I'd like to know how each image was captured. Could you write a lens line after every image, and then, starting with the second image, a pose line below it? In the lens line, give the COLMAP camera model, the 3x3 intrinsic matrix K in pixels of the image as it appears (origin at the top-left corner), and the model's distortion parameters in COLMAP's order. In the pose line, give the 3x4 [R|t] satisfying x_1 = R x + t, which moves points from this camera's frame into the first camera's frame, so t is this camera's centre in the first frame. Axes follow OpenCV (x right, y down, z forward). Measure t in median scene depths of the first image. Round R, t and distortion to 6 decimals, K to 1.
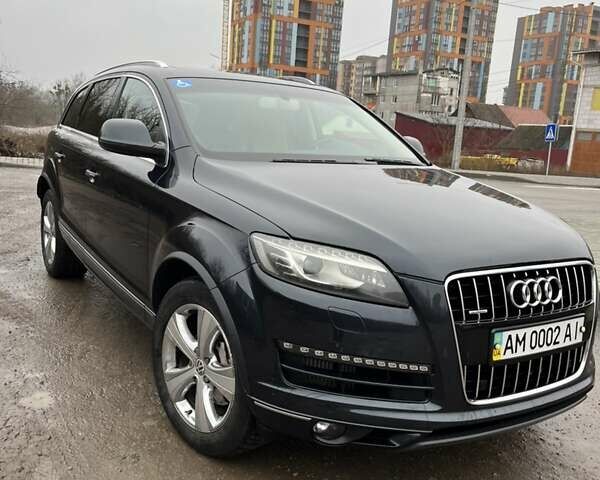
lens RADIAL K [[659.3, 0, 299.2], [0, 659.3, 239.4], [0, 0, 1]] dist [0.065752, 0.000000]
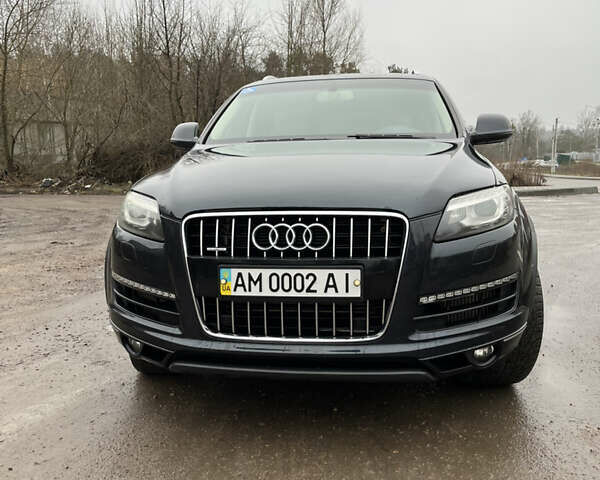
lens RADIAL K [[659.3, 0, 300.3], [0, 659.3, 239.6], [0, 0, 1]] dist [0.065752, 0.000000]
pose [[0.734539, 0.010314, -0.678488, 1.079962], [-0.056301, 0.997363, -0.045792, 0.132756], [0.676226, 0.071835, 0.733183, 0.296688]]
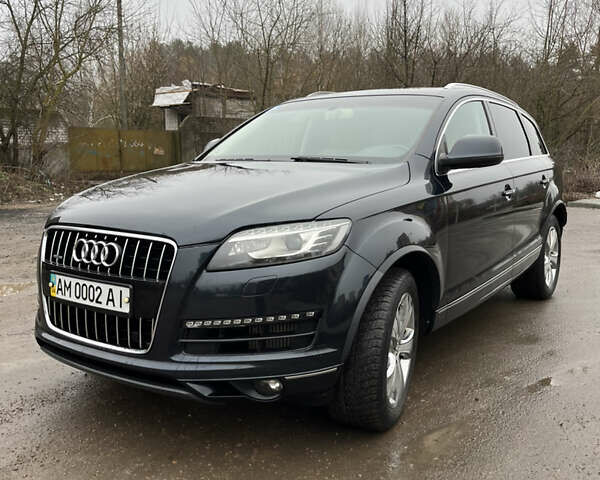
lens RADIAL K [[659.3, 0, 301.5], [0, 659.3, 240.7], [0, 0, 1]] dist [0.065752, 0.000000]
pose [[0.345962, 0.068738, -0.935727, 1.597865], [-0.155857, 0.987667, 0.014929, -0.012928], [0.925213, 0.140675, 0.352408, 0.960489]]
